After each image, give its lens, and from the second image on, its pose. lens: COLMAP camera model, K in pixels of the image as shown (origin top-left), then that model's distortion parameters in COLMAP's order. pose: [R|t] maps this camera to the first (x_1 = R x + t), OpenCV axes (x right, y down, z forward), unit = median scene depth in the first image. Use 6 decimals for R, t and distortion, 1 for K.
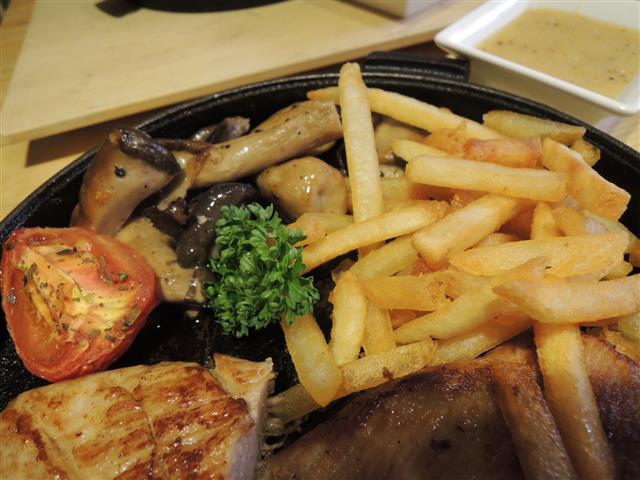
lens RADIAL K [[444.4, 0, 320.0], [0, 444.4, 240.0], [0, 0, 1]] dist [-0.035371, 0.002098]
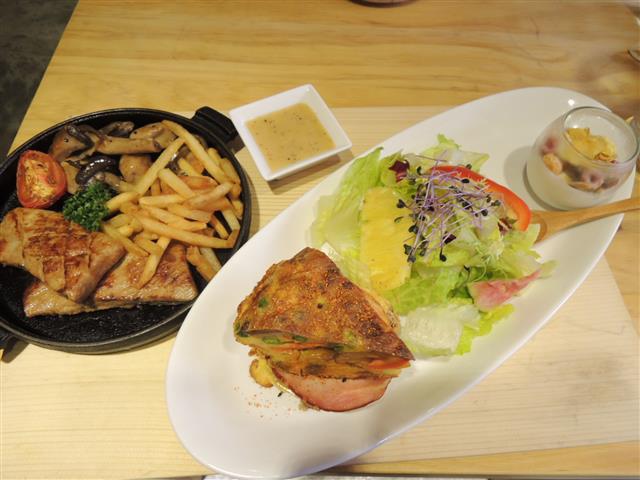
lens RADIAL K [[444.4, 0, 320.0], [0, 444.4, 240.0], [0, 0, 1]] dist [-0.035371, 0.002098]
pose [[0.940326, 0.337834, -0.040680, 1.417892], [-0.319845, 0.918333, 0.233159, -0.774677], [0.116127, -0.206234, 0.971587, -1.659388]]
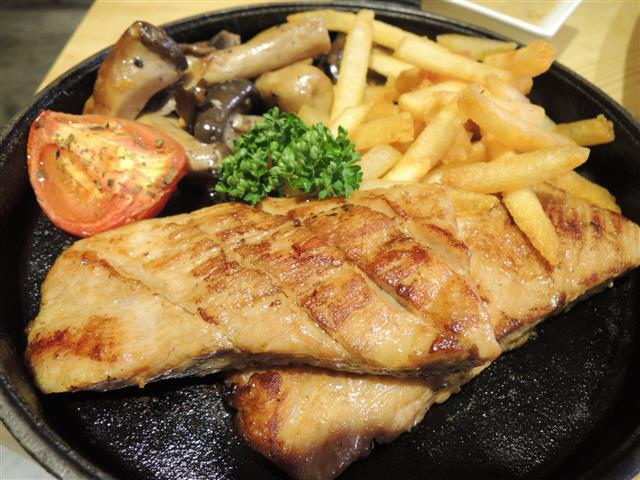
lens RADIAL K [[445.6, 0, 319.3], [0, 445.6, 262.0], [0, 0, 1]] dist [0.004728, -0.092541]
pose [[0.982539, -0.022269, 0.184718, -0.241290], [0.011461, 0.998170, 0.059373, 0.312370], [-0.185702, -0.056219, 0.980996, -0.227856]]
